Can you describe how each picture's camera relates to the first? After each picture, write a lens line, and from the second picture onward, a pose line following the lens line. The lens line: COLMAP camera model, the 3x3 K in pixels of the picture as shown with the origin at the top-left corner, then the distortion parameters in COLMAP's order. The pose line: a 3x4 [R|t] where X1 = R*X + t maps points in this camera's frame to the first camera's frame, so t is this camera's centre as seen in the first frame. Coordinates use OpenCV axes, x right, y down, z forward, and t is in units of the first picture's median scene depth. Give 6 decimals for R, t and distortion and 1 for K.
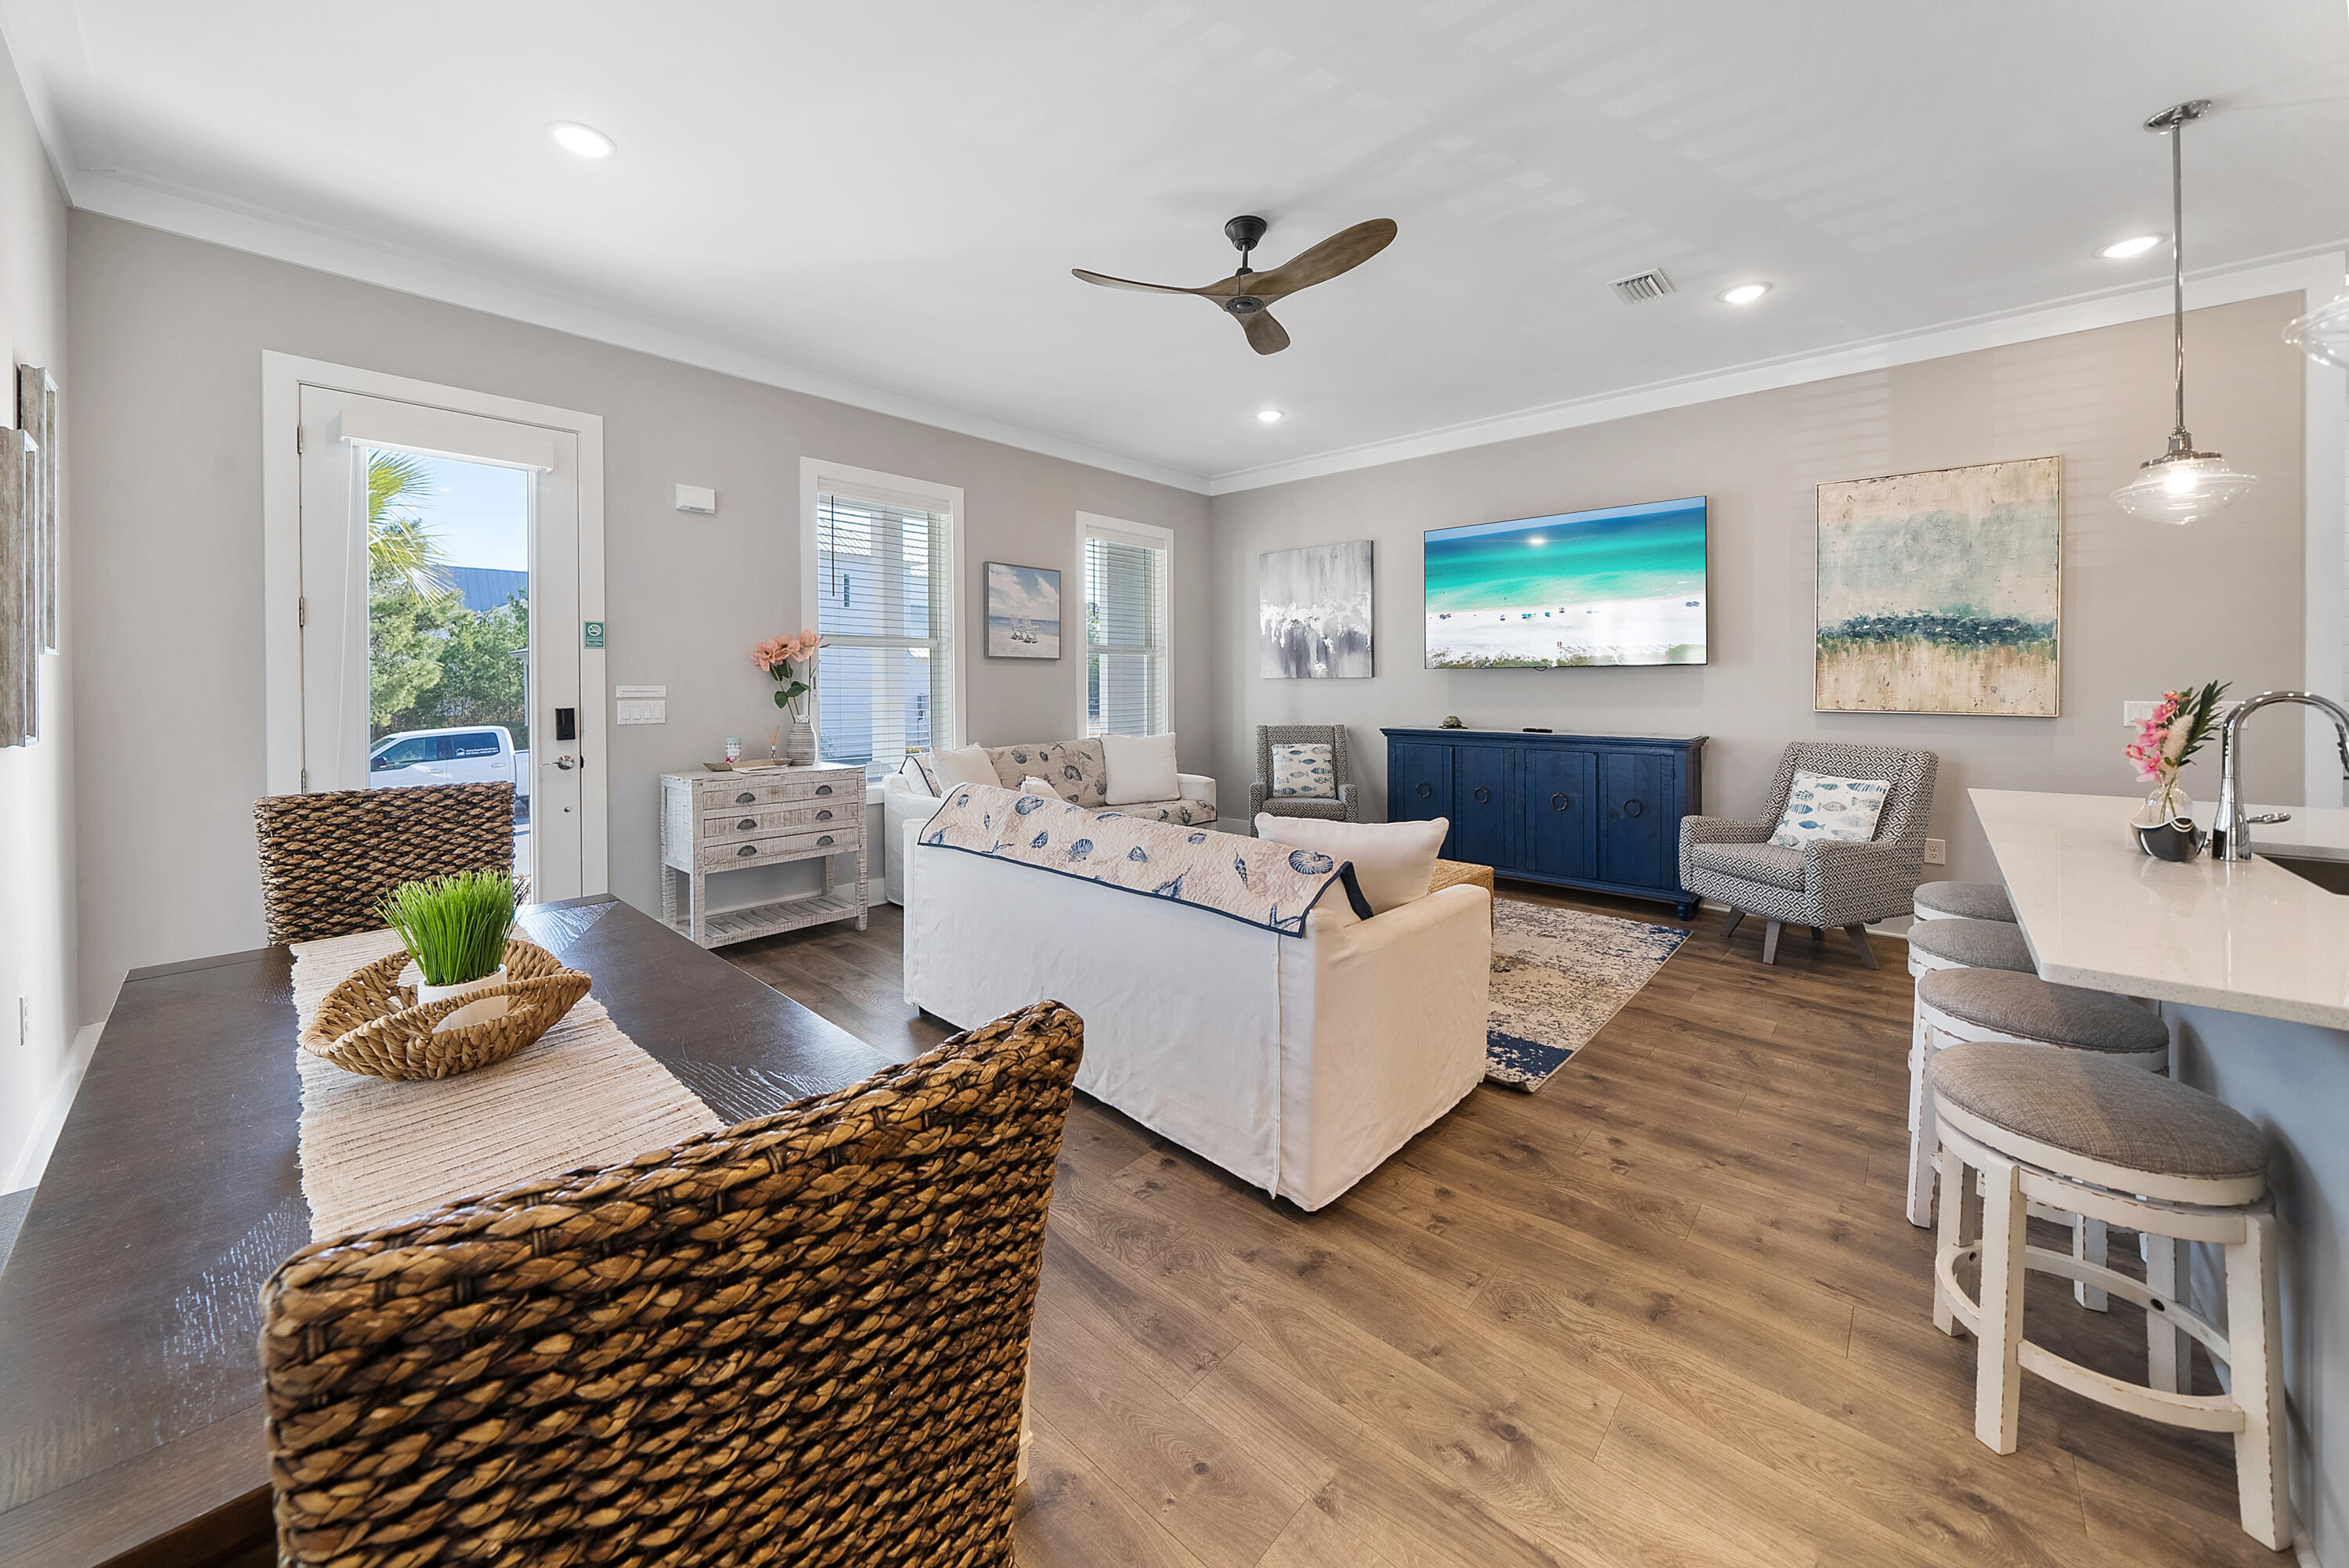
lens RADIAL K [[845.6, 0, 1171.4], [0, 845.6, 677.8], [0, 0, 1]] dist [-0.006769, 0.000173]
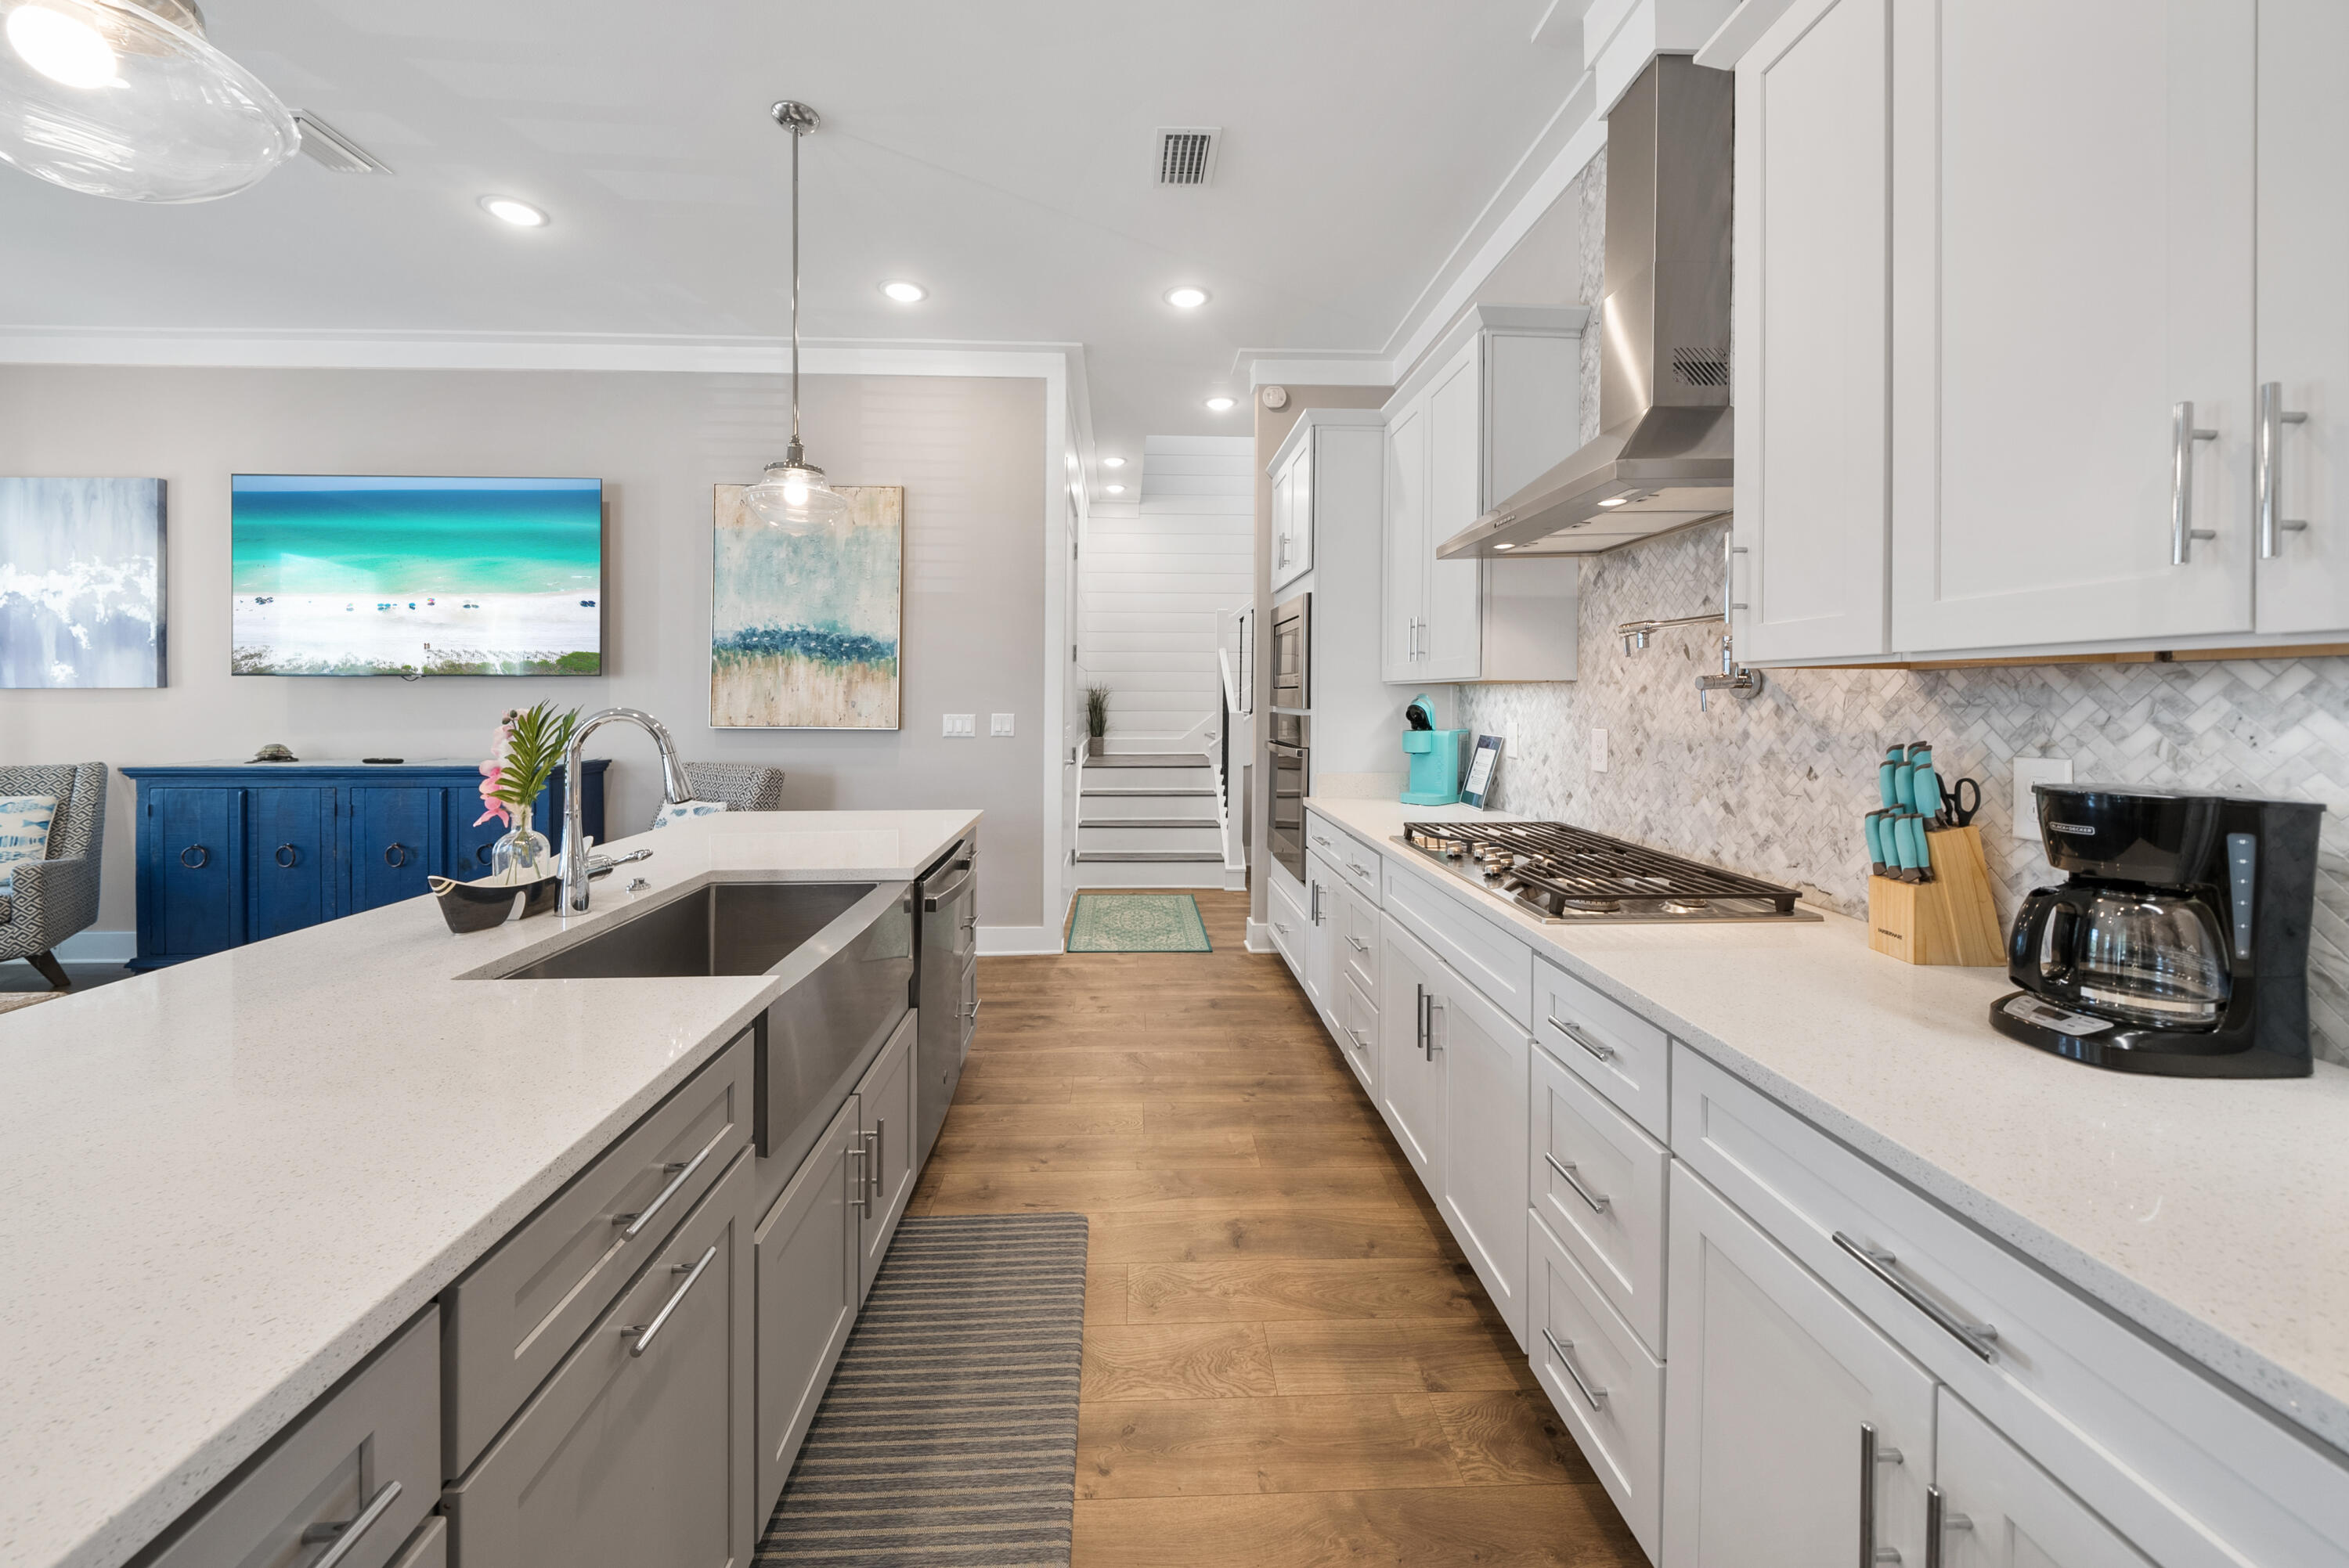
lens RADIAL K [[845.6, 0, 1136.3], [0, 845.6, 698.6], [0, 0, 1]] dist [-0.006769, 0.000173]
pose [[0.716237, 0.002594, 0.697852, 0.470679], [-0.006941, 0.999970, 0.003406, 0.000747], [-0.697823, -0.007283, 0.716234, 0.011022]]
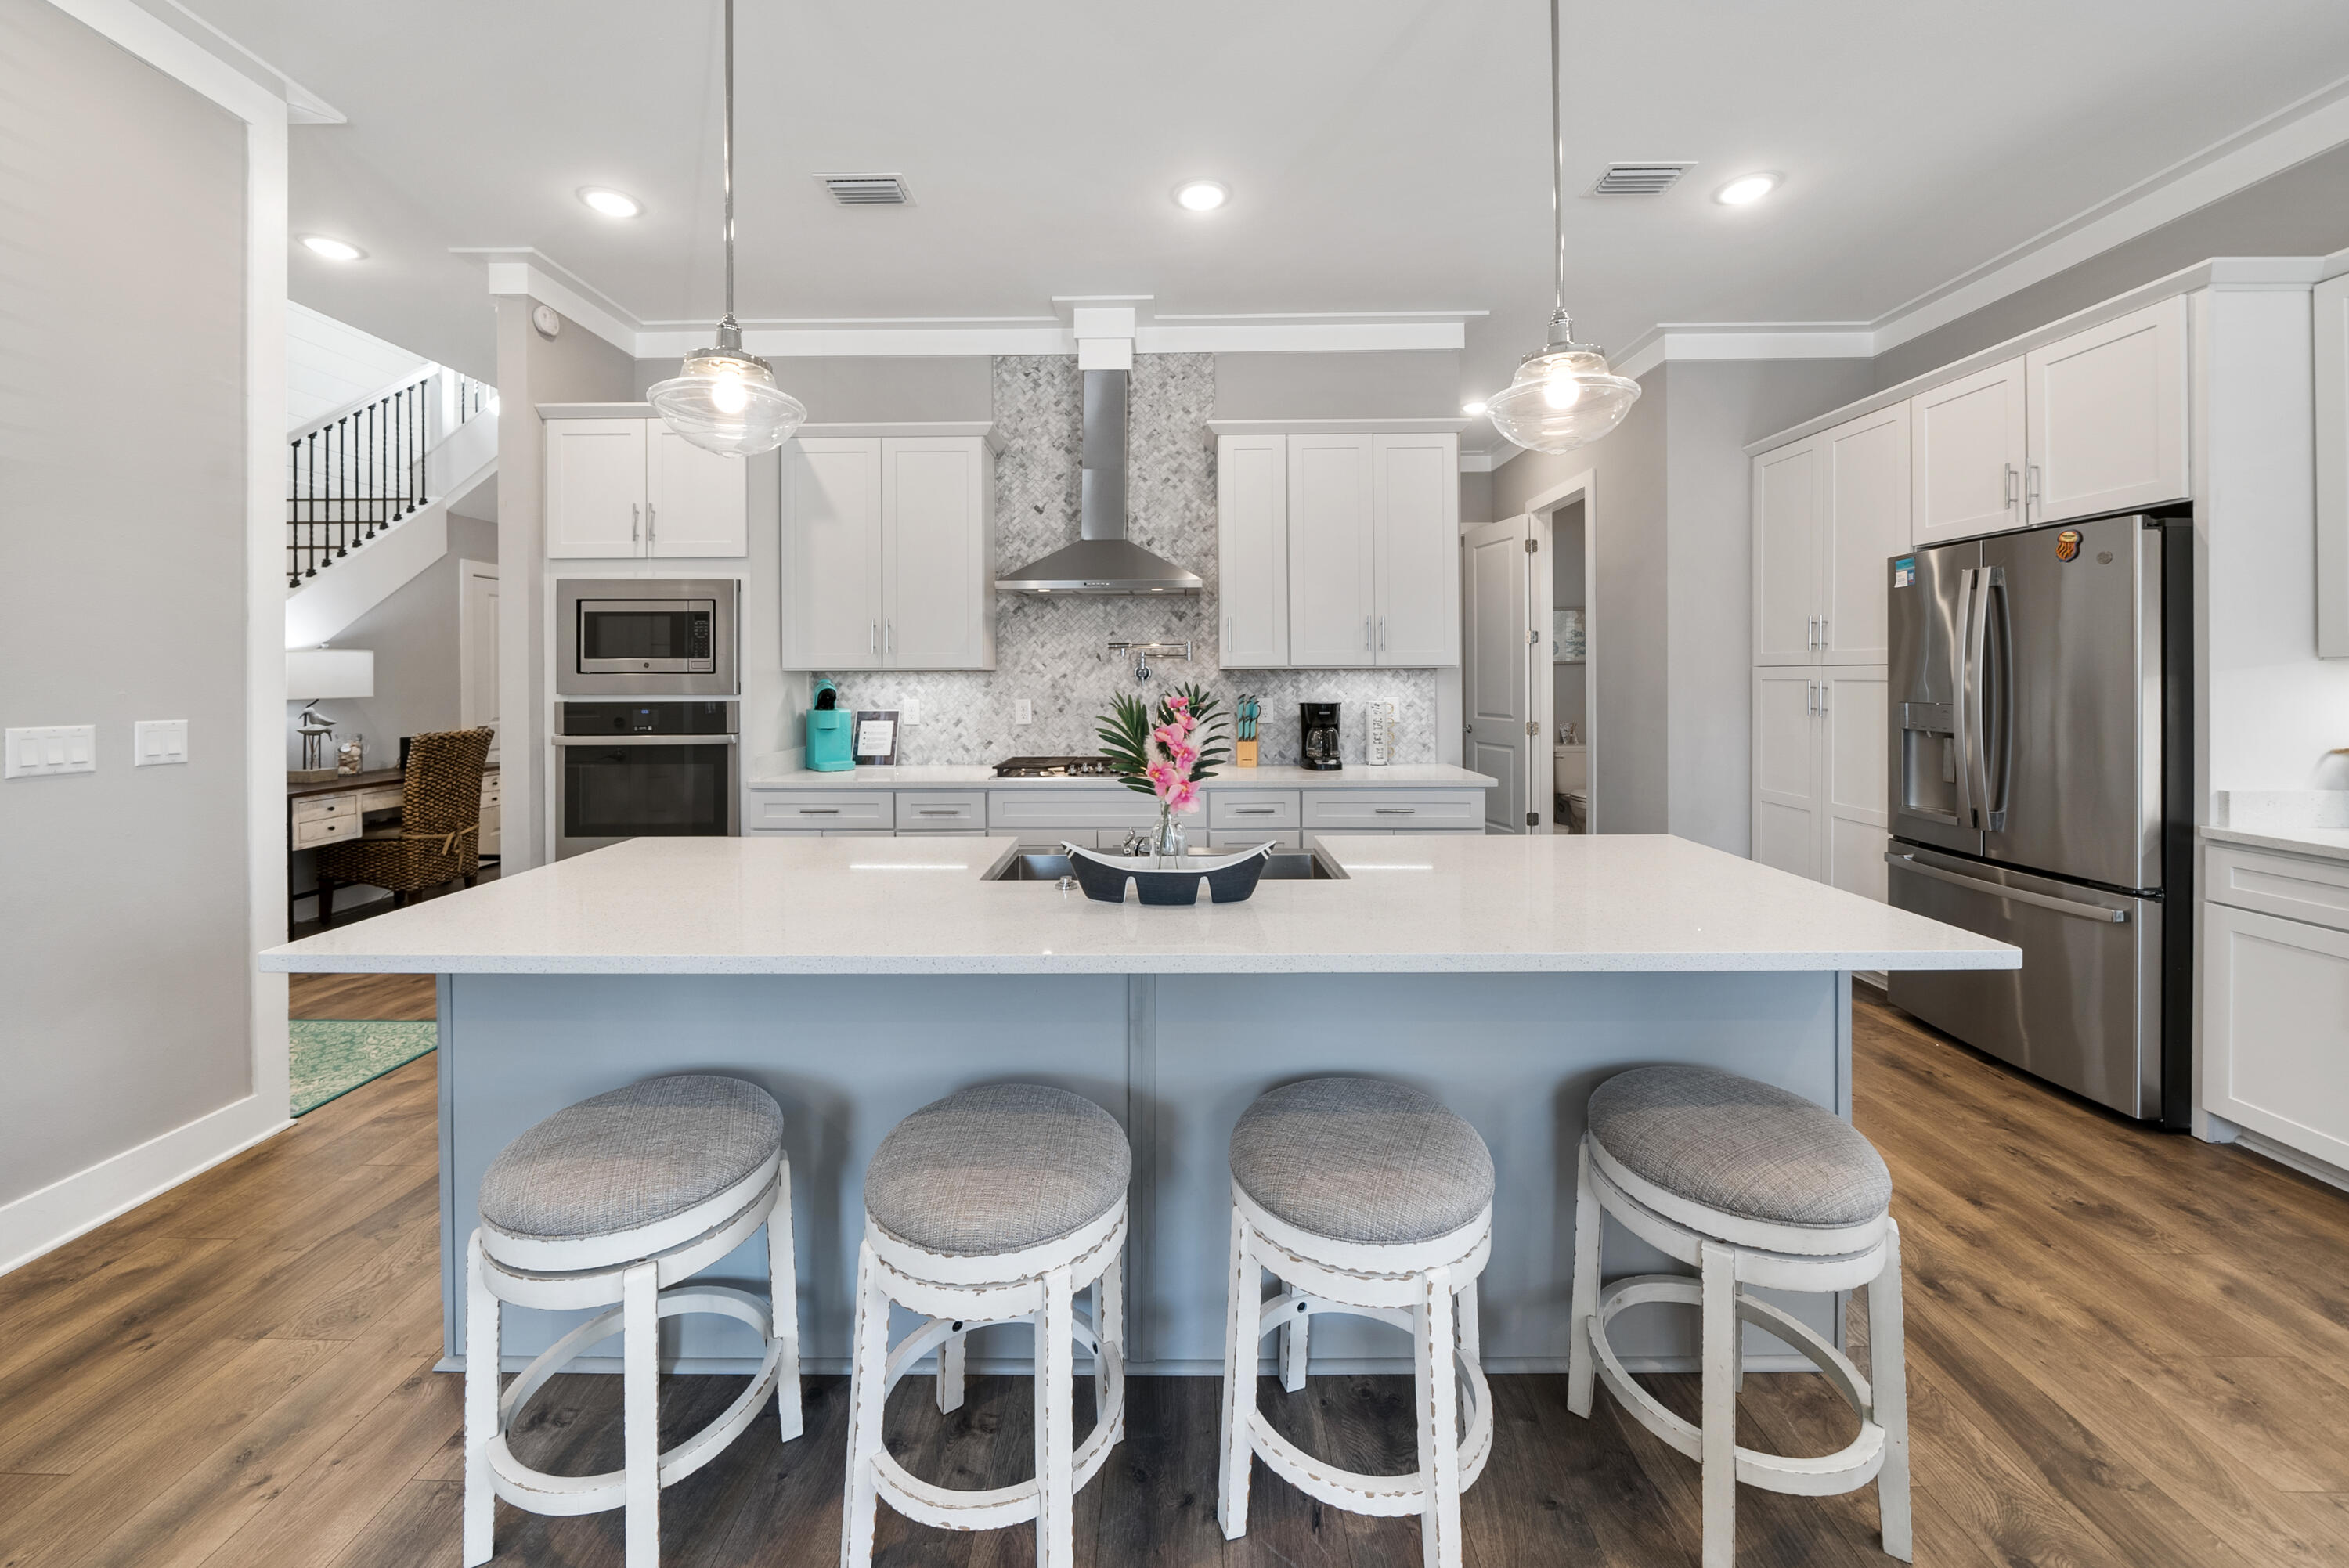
lens RADIAL K [[845.6, 0, 1167.5], [0, 845.6, 686.2], [0, 0, 1]] dist [-0.006769, 0.000173]
pose [[-0.661424, -0.001512, 0.750011, 0.267652], [0.003442, 0.999981, 0.005051, 0.001598], [-0.750004, 0.005922, -0.661407, 0.683305]]
